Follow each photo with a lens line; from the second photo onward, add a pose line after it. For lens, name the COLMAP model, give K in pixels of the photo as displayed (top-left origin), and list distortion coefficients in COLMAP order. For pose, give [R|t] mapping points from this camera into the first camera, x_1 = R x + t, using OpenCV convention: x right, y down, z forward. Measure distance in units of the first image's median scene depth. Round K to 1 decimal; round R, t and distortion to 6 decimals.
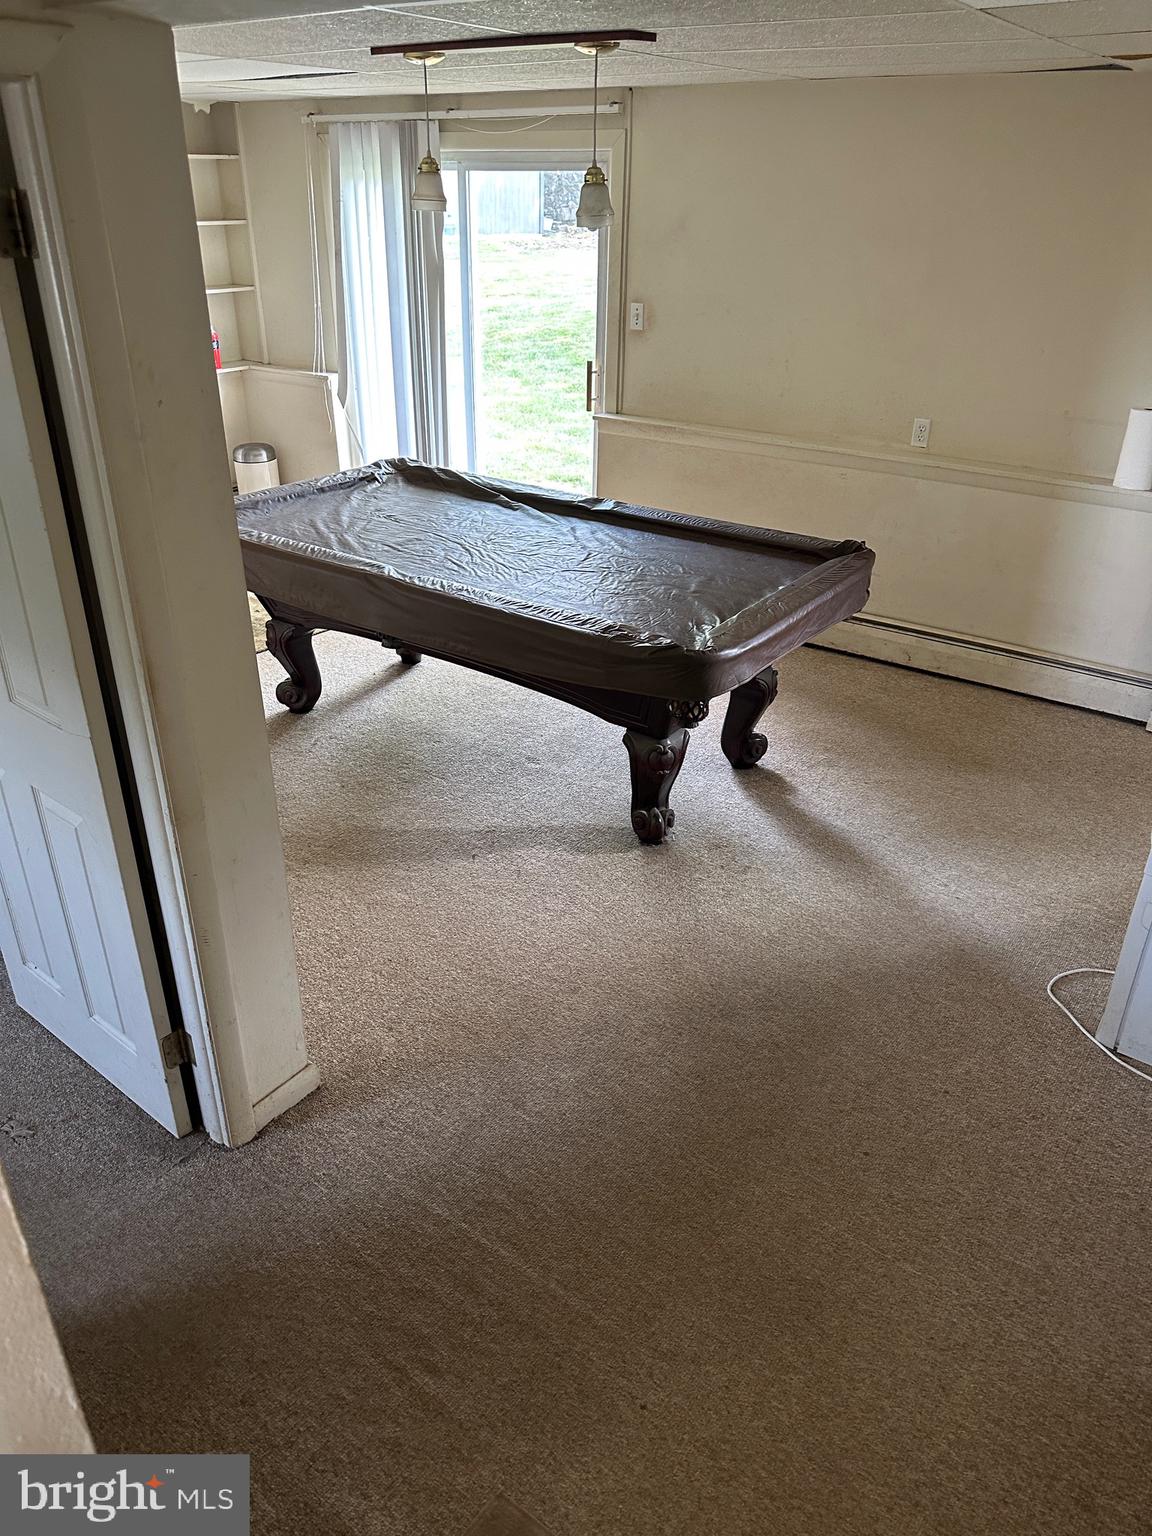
lens RADIAL K [[1095.9, 0, 575.9], [0, 1095.9, 767.1], [0, 0, 1]] dist [0.008556, 0.000072]
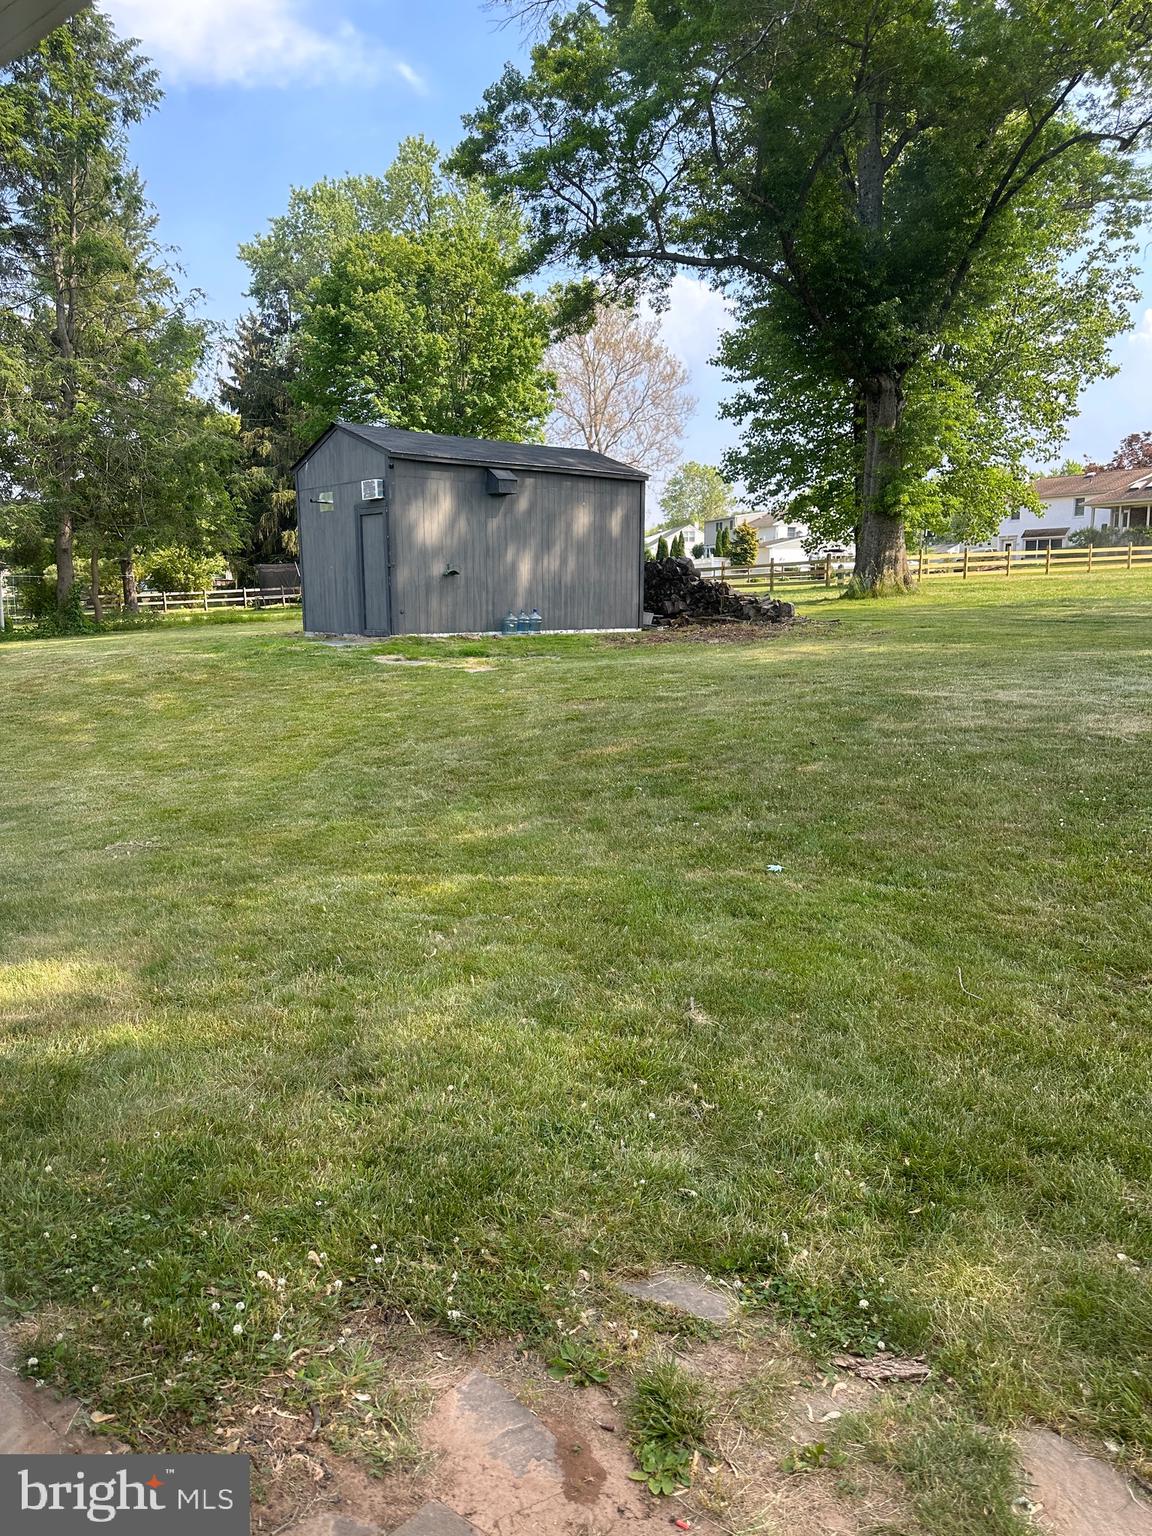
lens RADIAL K [[1095.9, 0, 577.4], [0, 1095.9, 766.9], [0, 0, 1]] dist [0.008556, 0.000072]
pose [[0.996063, -0.013418, -0.087627, -0.012978], [-0.015968, 0.945152, -0.326239, -0.179096], [0.087199, 0.326354, 0.941217, 0.394248]]
